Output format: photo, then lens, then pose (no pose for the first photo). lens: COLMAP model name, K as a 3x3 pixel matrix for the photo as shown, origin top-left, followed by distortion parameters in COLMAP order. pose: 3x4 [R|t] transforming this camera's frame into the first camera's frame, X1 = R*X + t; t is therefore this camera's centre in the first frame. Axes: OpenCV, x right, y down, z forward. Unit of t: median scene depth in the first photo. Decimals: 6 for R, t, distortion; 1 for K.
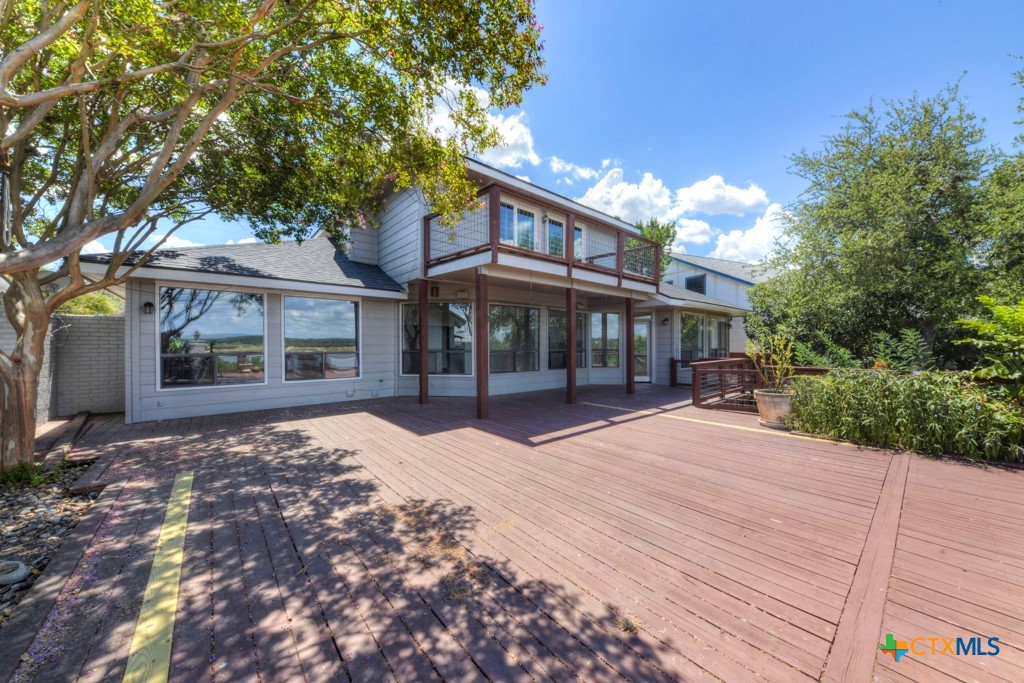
lens RADIAL K [[360.0, 0, 514.4], [0, 360.0, 335.6], [0, 0, 1]] dist [0.000790, -0.000052]
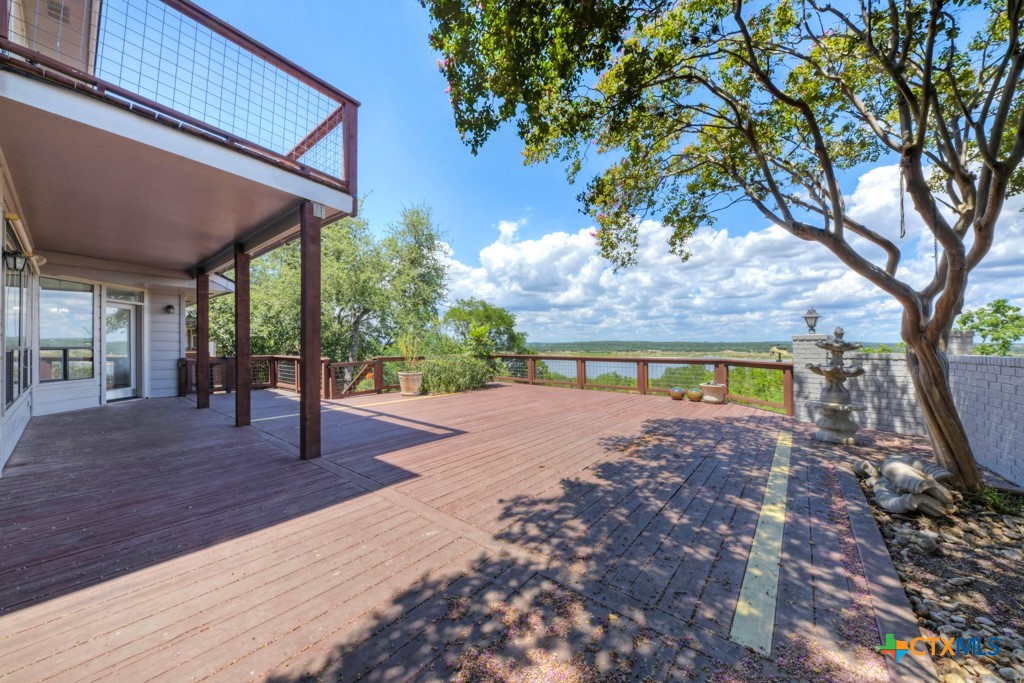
lens RADIAL K [[351.8, 0, 512.0], [0, 351.8, 341.5], [0, 0, 1]] dist [-0.027617, 0.000028]
pose [[-0.181720, 0.022774, 0.983087, -1.468652], [-0.010465, 0.999630, -0.025092, 0.089760], [-0.983295, -0.014847, -0.181415, 1.561168]]
